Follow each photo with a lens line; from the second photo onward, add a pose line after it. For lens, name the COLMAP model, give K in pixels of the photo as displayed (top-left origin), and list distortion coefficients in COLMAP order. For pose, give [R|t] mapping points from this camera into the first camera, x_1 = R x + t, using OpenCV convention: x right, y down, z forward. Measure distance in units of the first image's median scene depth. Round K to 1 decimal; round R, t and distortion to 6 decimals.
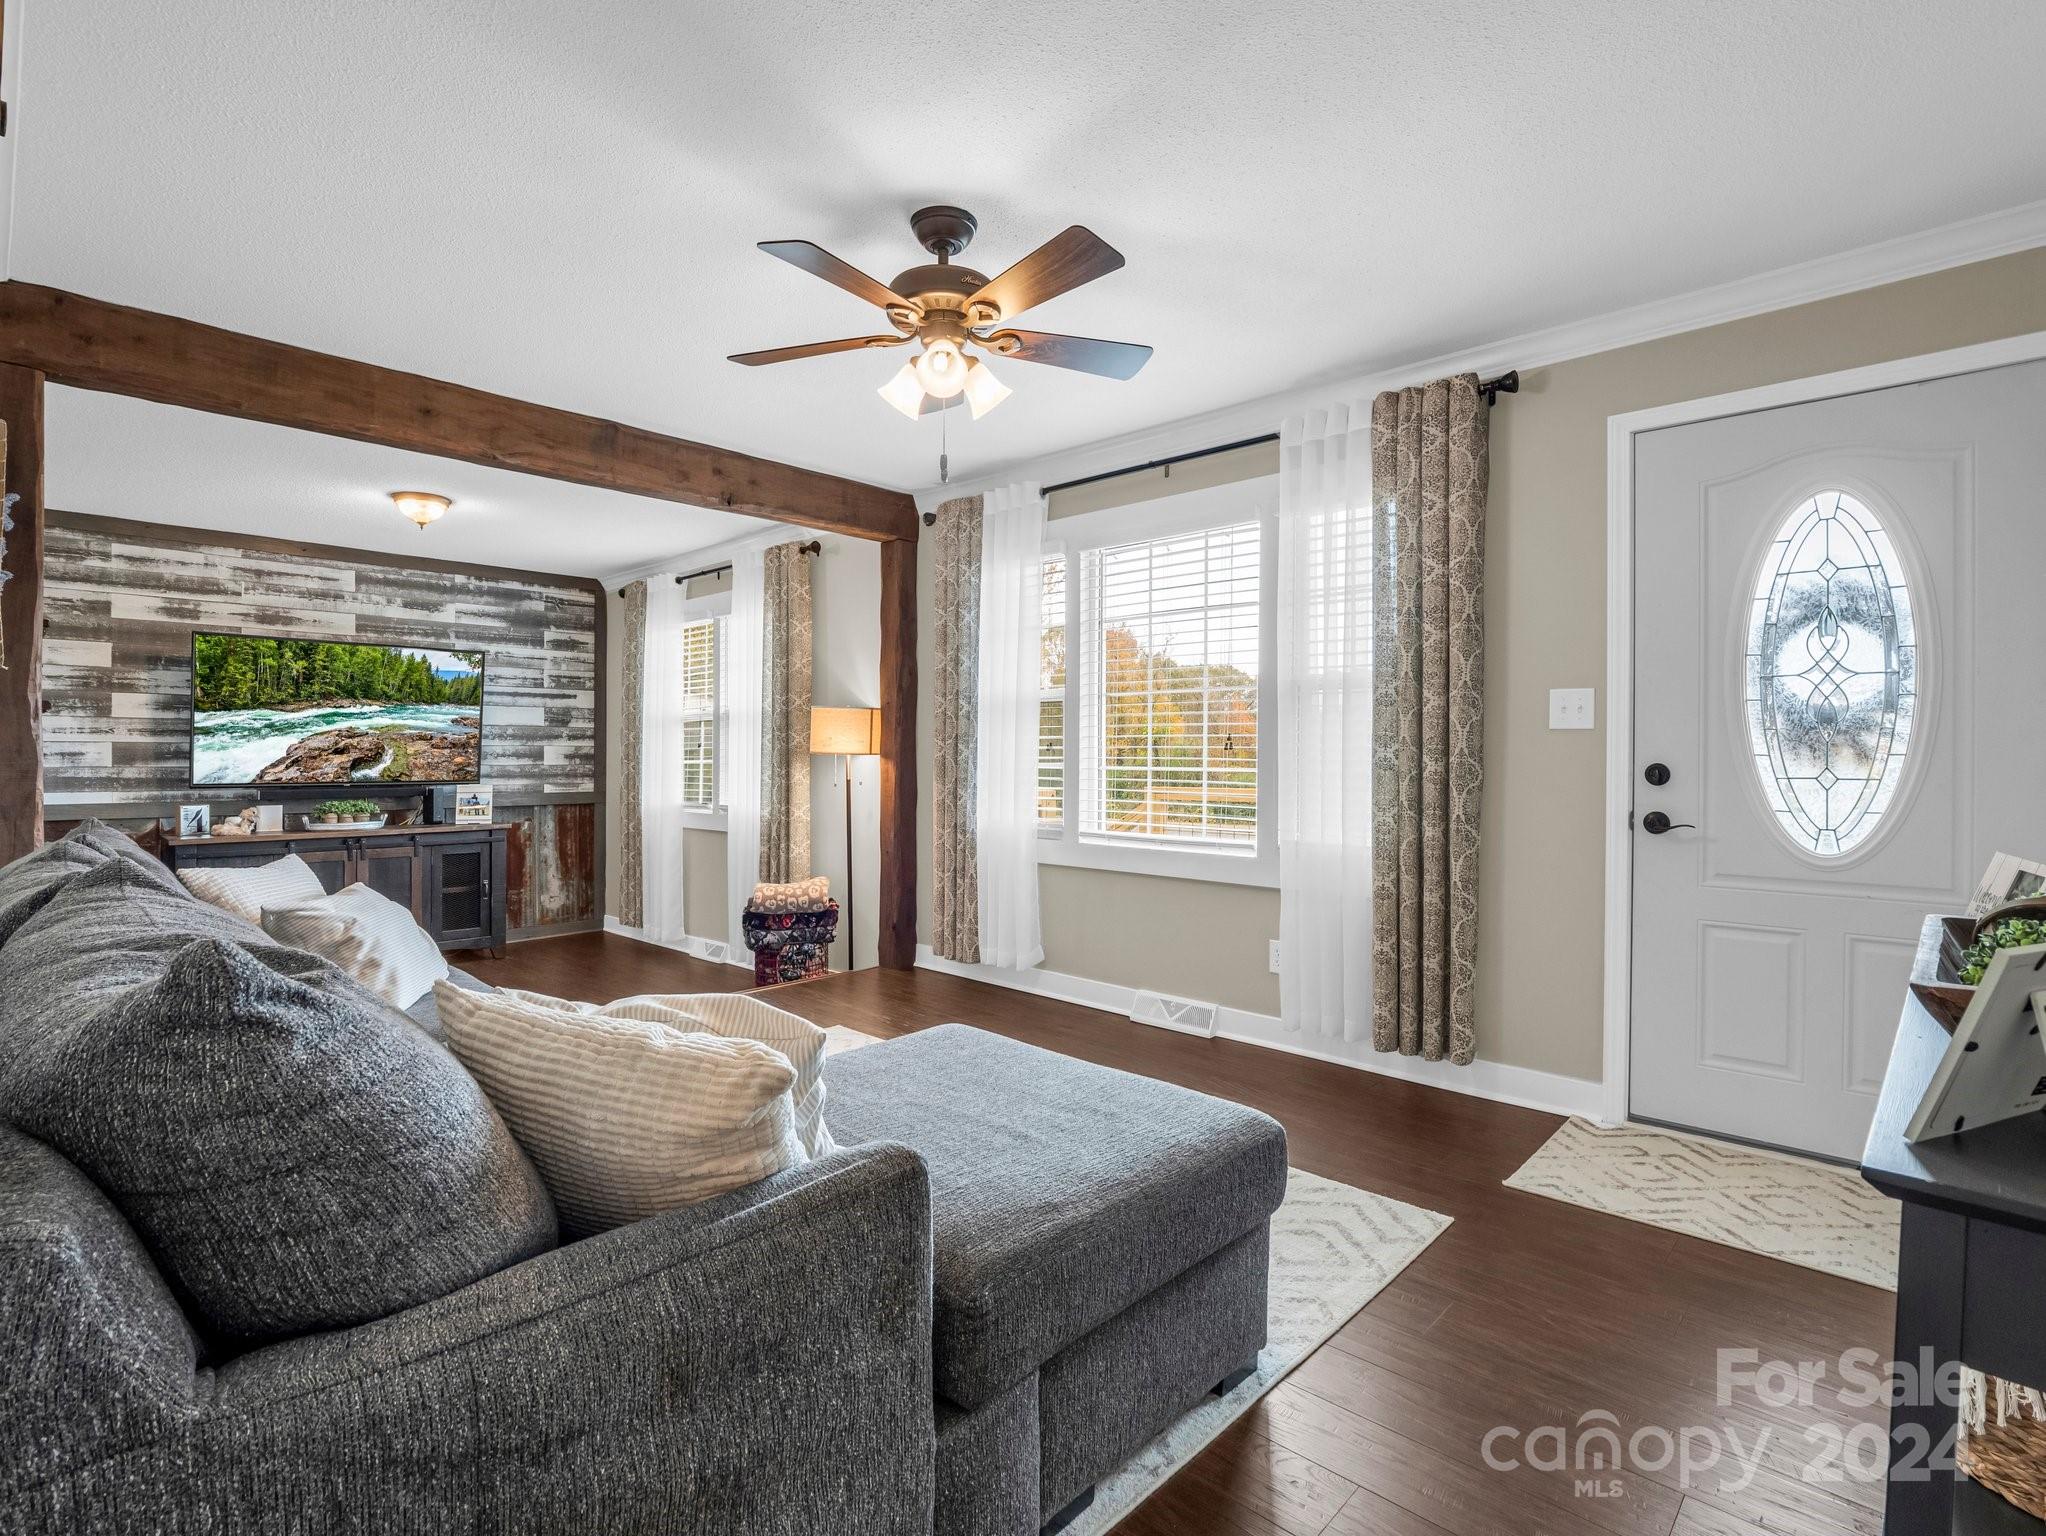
lens RADIAL K [[1018.0, 0, 1028.2], [0, 1018.0, 767.7], [0, 0, 1]] dist [-0.007270, -0.002794]
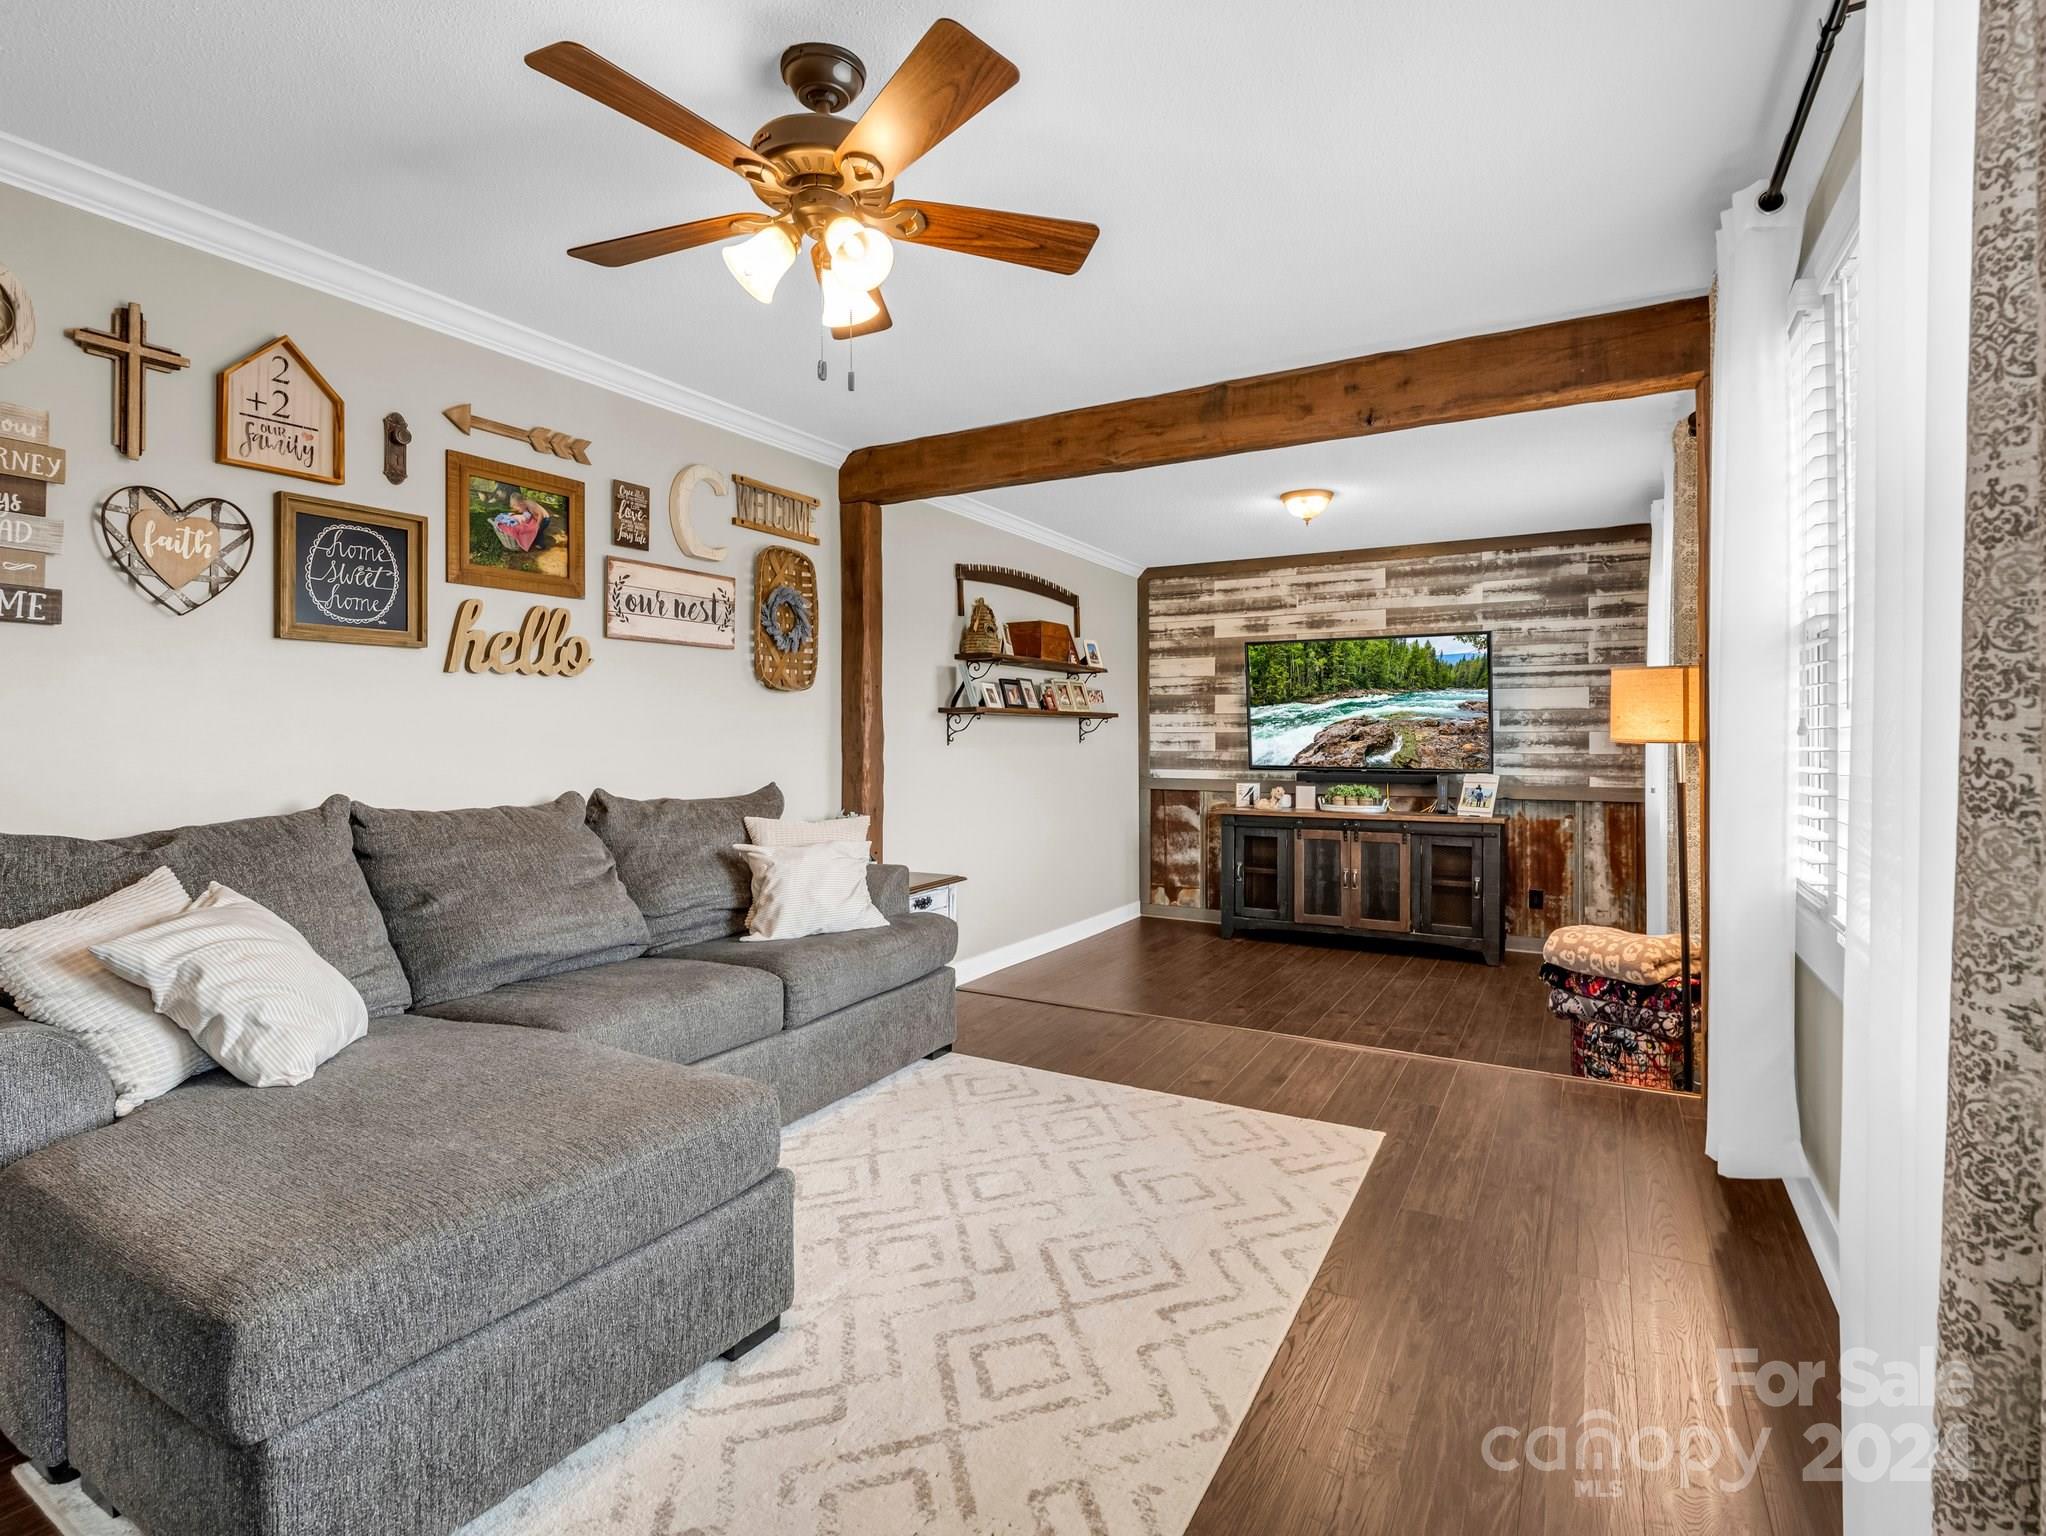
lens RADIAL K [[1018.0, 0, 1007.4], [0, 1018.0, 719.1], [0, 0, 1]] dist [-0.007270, -0.002794]
pose [[0.218731, -0.022185, -0.975533, 0.287830], [-0.012736, 0.999591, -0.025587, -0.004536], [0.975702, 0.018021, 0.218359, 0.393375]]
